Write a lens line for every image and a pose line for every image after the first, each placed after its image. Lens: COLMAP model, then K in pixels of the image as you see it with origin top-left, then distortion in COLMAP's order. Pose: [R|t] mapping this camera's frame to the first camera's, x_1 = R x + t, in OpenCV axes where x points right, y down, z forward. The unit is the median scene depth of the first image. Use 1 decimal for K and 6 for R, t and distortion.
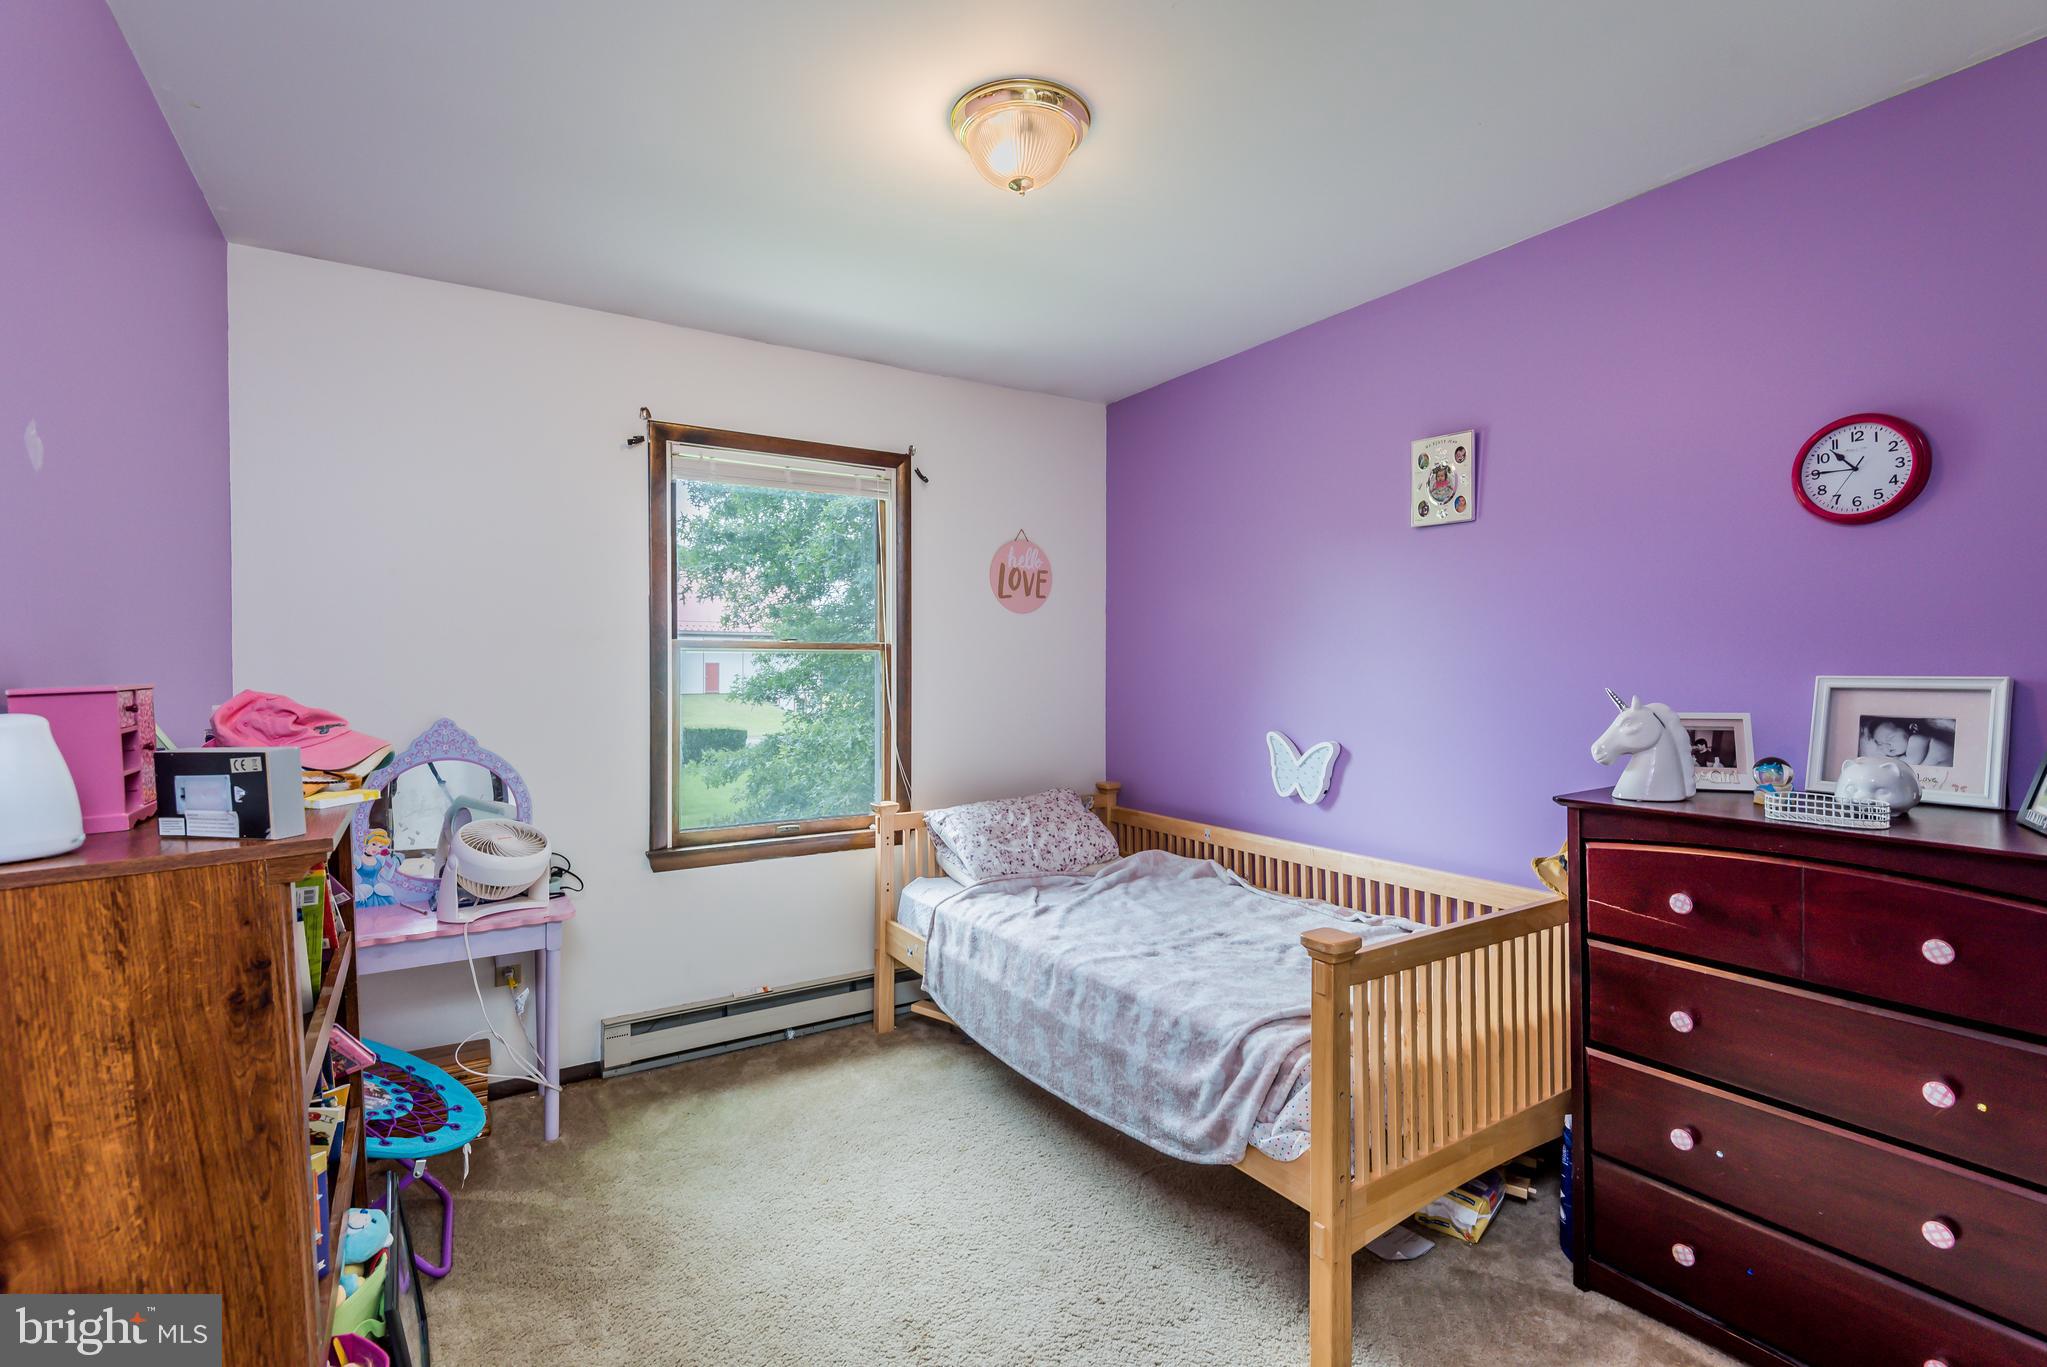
lens RADIAL K [[959.8, 0, 1025.5], [0, 959.8, 672.8], [0, 0, 1]] dist [0.007503, -0.008193]
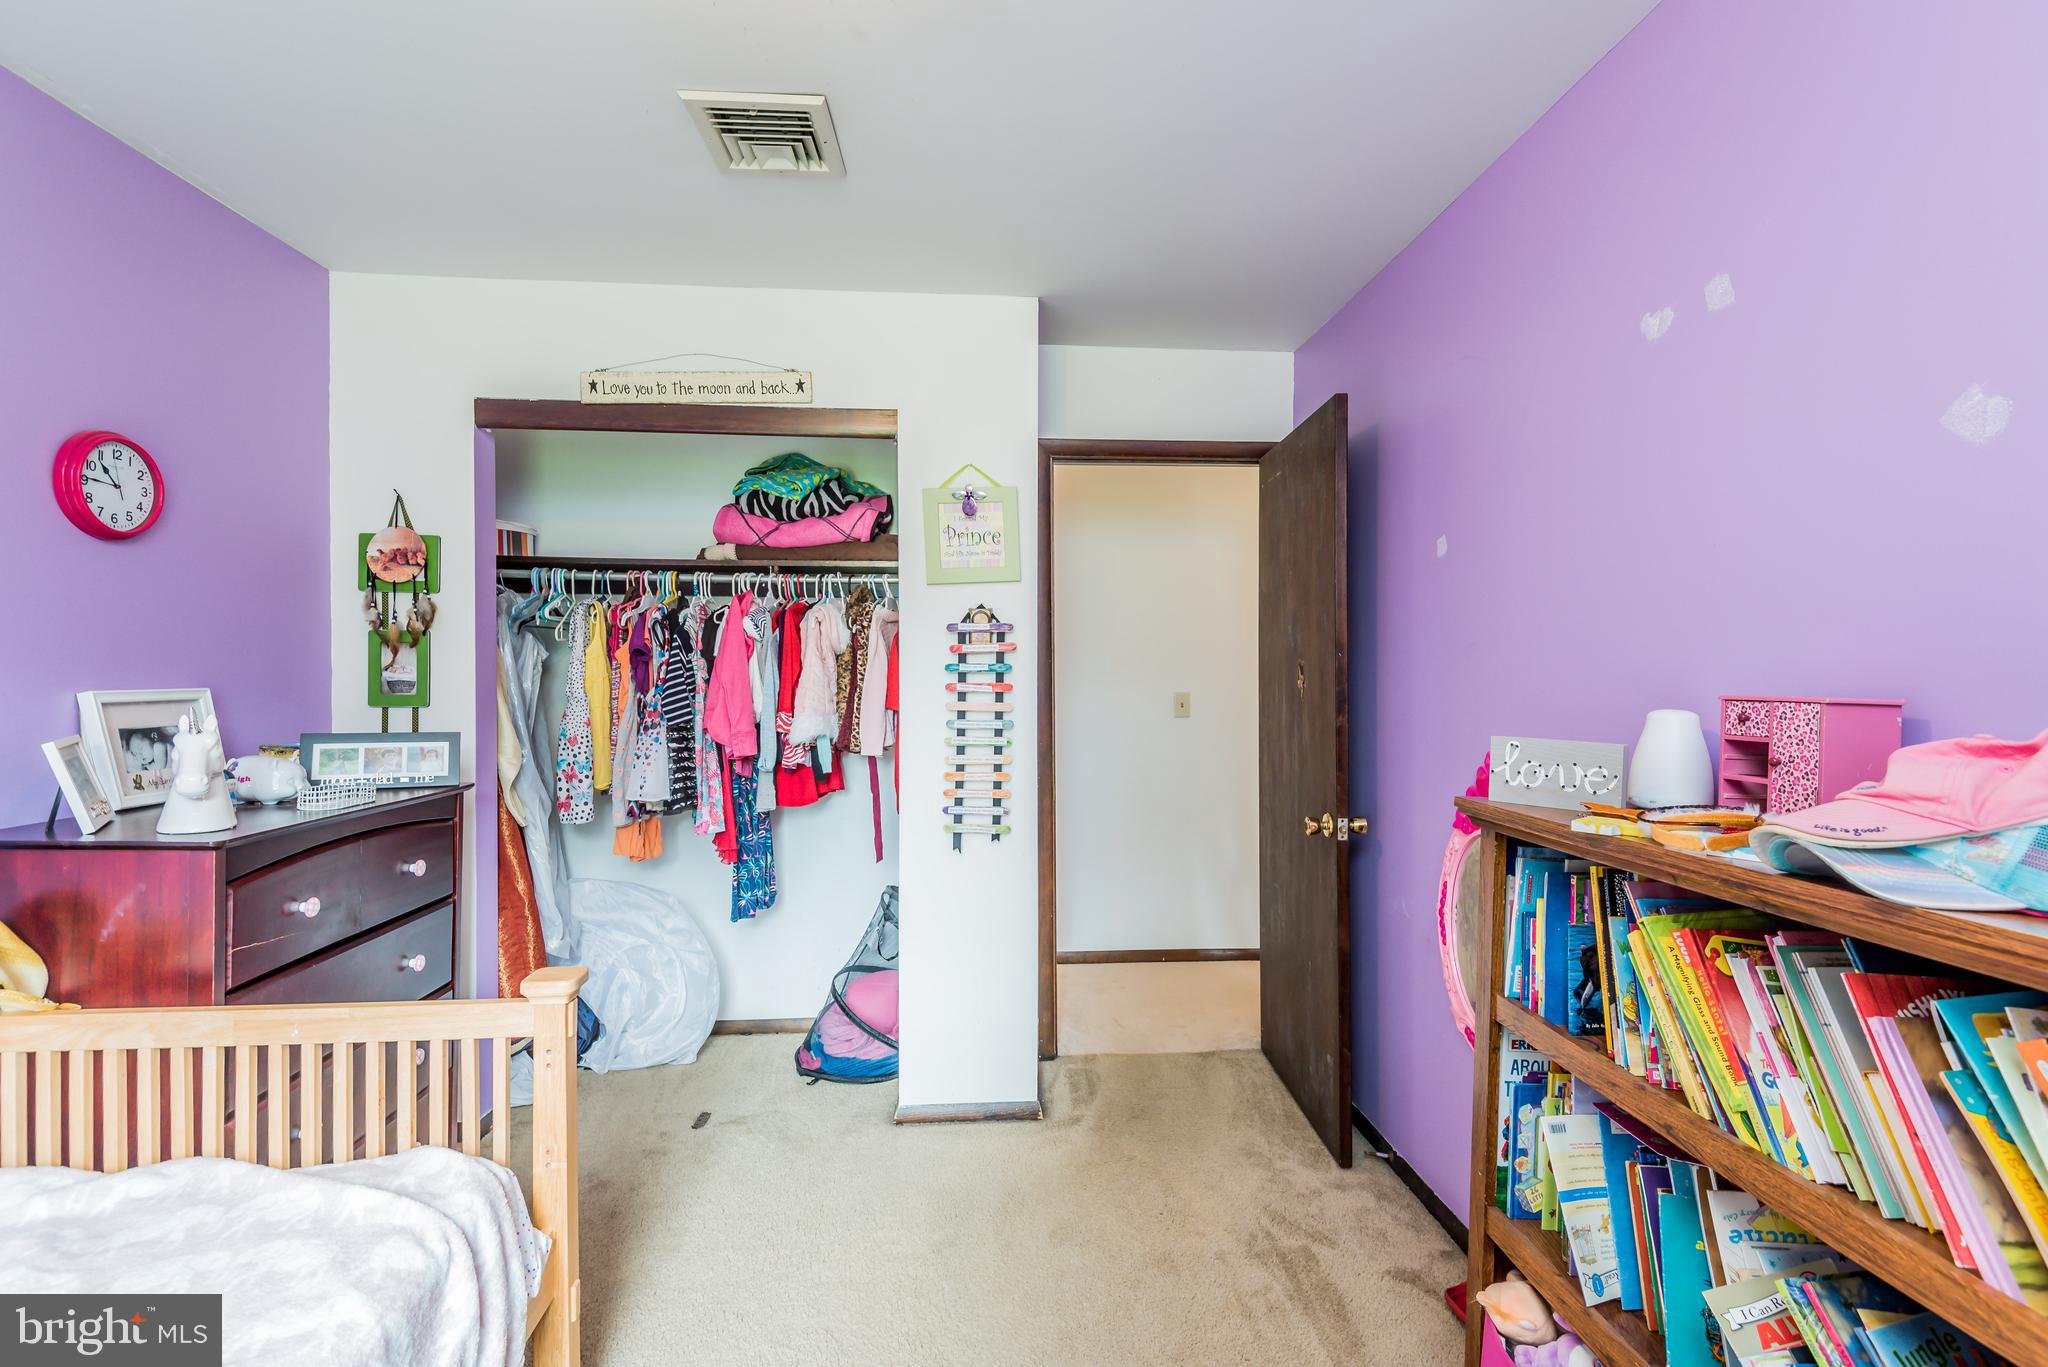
lens RADIAL K [[960.3, 0, 1025.2], [0, 960.3, 678.4], [0, 0, 1]] dist [0.007503, -0.008193]
pose [[-0.875335, -0.001467, 0.483515, -0.476070], [0.003813, 0.999943, 0.009937, -0.015856], [-0.483503, 0.010542, -0.875279, 1.446284]]
